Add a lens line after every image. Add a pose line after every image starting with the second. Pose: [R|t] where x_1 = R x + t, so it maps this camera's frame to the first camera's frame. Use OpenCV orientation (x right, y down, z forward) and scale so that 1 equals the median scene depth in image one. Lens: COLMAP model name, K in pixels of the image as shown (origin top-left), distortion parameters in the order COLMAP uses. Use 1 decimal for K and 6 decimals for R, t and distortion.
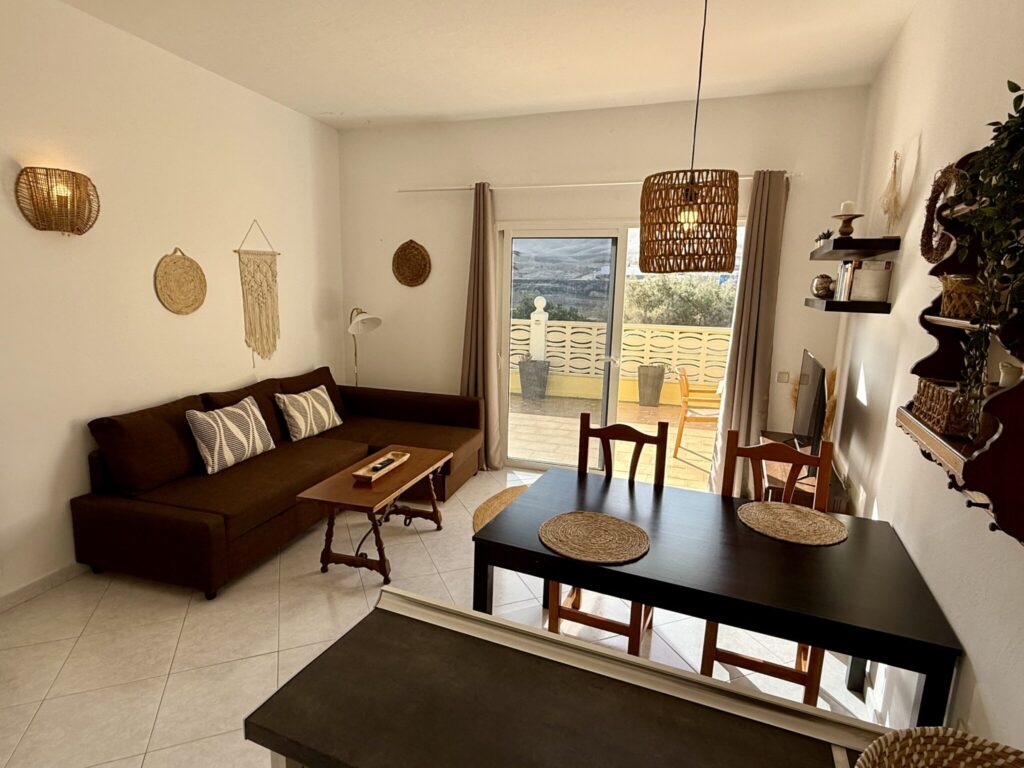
lens RADIAL K [[580.1, 0, 514.2], [0, 580.1, 383.5], [0, 0, 1]] dist [0.002154, -0.001642]
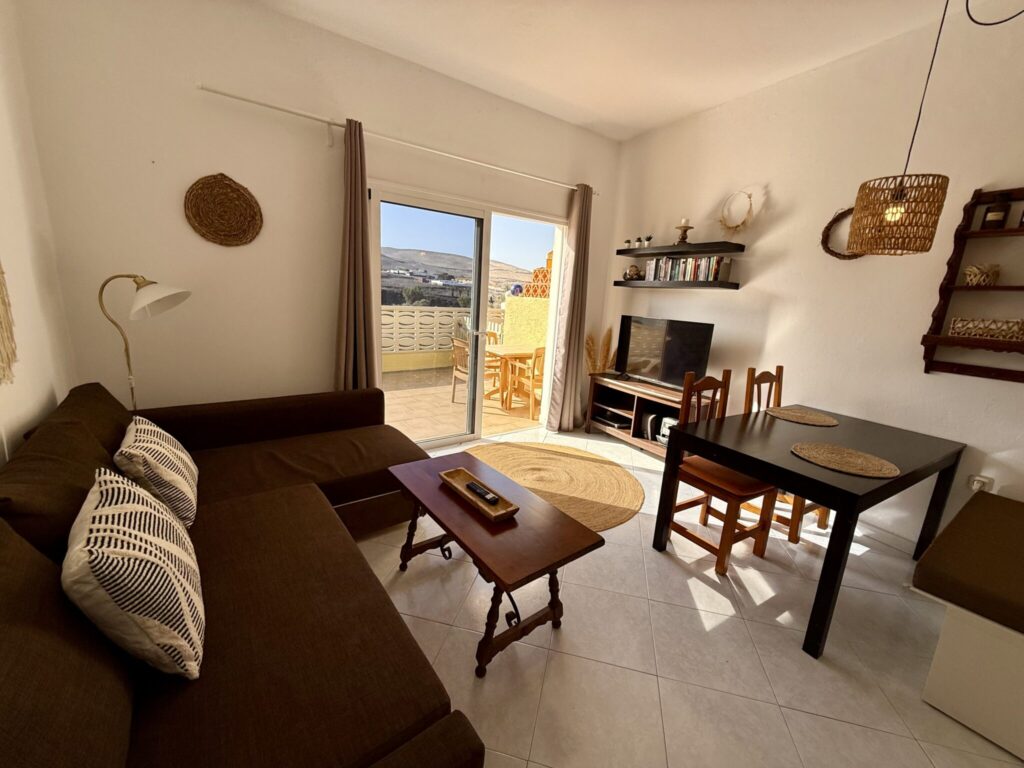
lens RADIAL K [[408.4, 0, 518.7], [0, 408.4, 381.4], [0, 0, 1]] dist [0.006646, -0.000643]
pose [[0.592967, -0.157303, 0.789712, -0.502313], [0.089126, 0.987528, 0.129785, -0.054191], [-0.800279, -0.006574, 0.599592, 0.571881]]
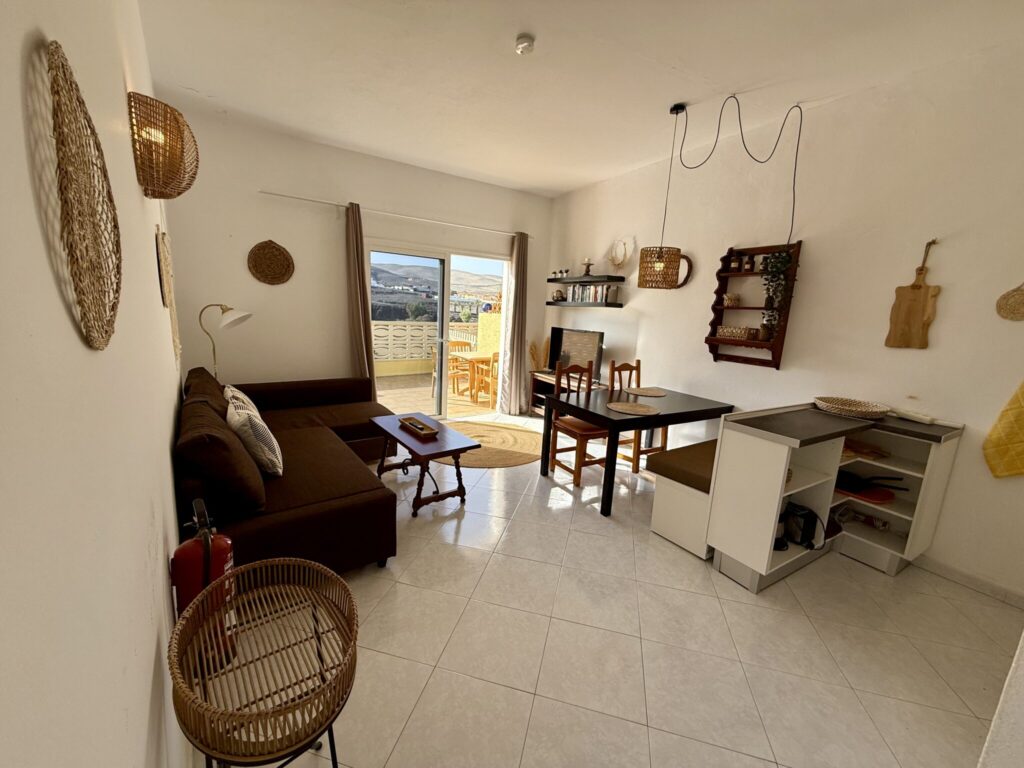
lens RADIAL K [[408.4, 0, 512.6], [0, 408.4, 383.1], [0, 0, 1]] dist [0.006646, -0.000643]
pose [[0.610468, -0.136326, 0.780221, -0.690447], [0.096069, 0.990548, 0.097908, -0.022457], [-0.786193, 0.015186, 0.617794, 0.240397]]
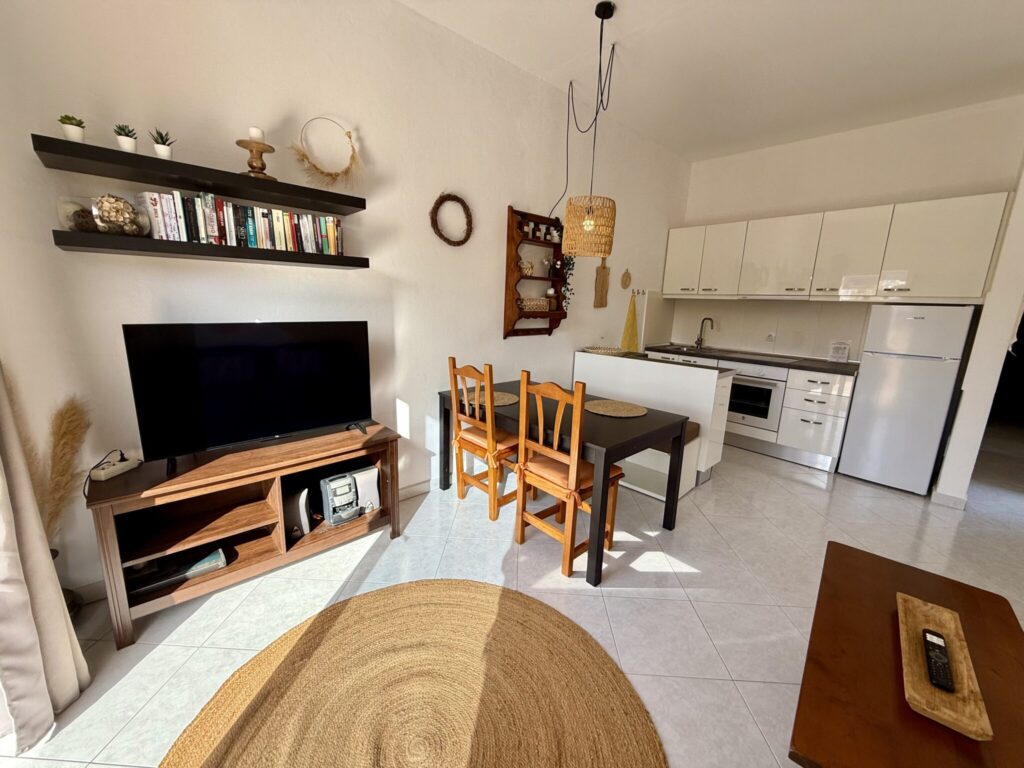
lens RADIAL K [[408.4, 0, 509.8], [0, 408.4, 386.7], [0, 0, 1]] dist [0.006646, -0.000643]
pose [[-0.895670, -0.145445, 0.420263, -0.035853], [0.019613, 0.931170, 0.364058, -0.143701], [-0.444286, 0.334319, -0.831168, 1.162092]]
